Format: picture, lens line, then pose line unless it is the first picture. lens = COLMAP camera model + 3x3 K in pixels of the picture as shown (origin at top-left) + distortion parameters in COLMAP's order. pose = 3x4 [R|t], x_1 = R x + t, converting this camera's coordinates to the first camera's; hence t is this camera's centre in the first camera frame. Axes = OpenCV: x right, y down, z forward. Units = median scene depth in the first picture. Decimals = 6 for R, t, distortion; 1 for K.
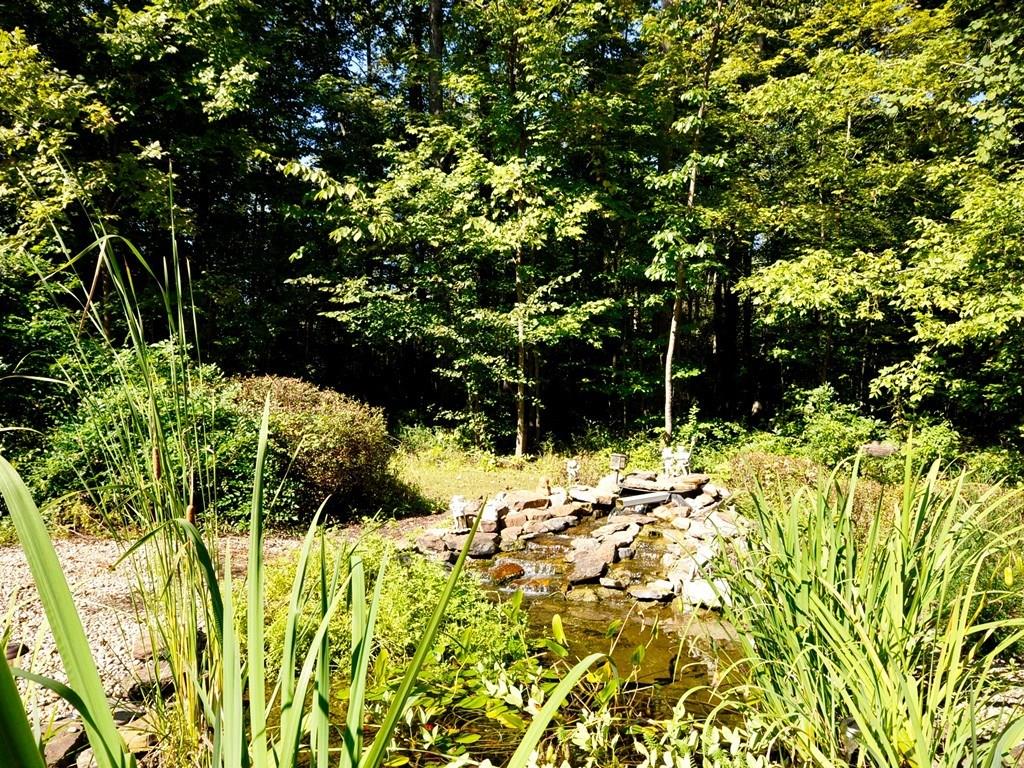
lens RADIAL K [[737.3, 0, 512.5], [0, 737.3, 385.4], [0, 0, 1]] dist [-0.006899, -0.001596]
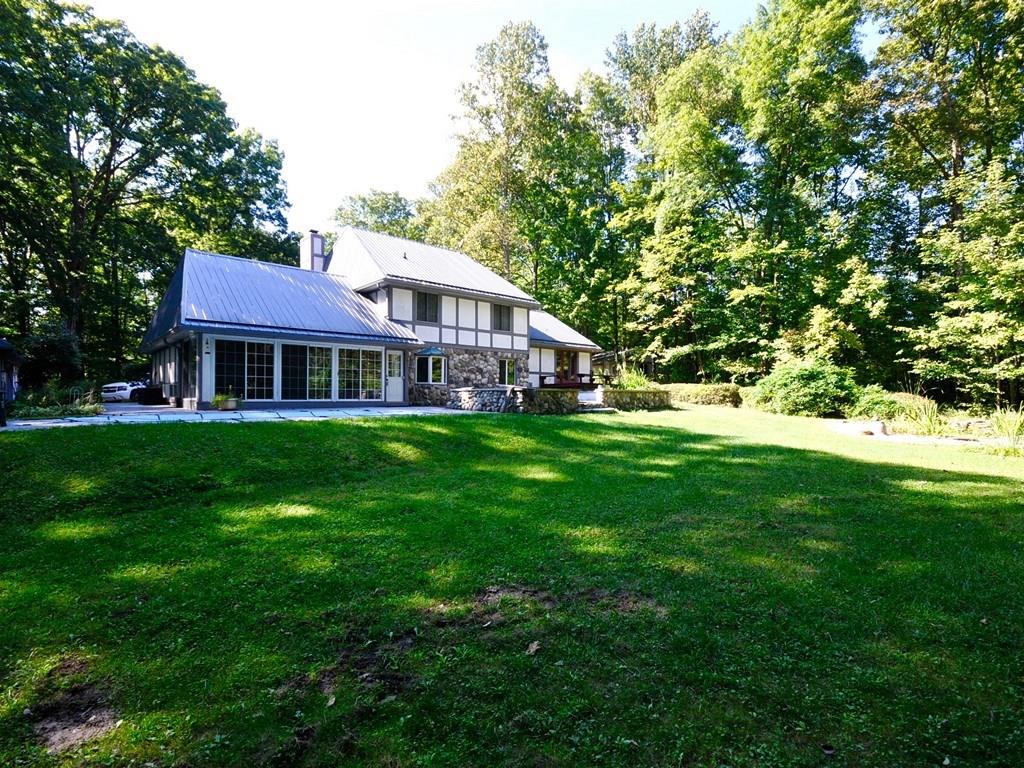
lens RADIAL K [[514.6, 0, 509.9], [0, 514.6, 389.0], [0, 0, 1]] dist [-0.009613, 0.000912]
pose [[0.663967, -0.011279, -0.747677, 0.233225], [0.003698, 0.999924, -0.011800, -0.003081], [0.747753, 0.005070, 0.663958, -1.677987]]
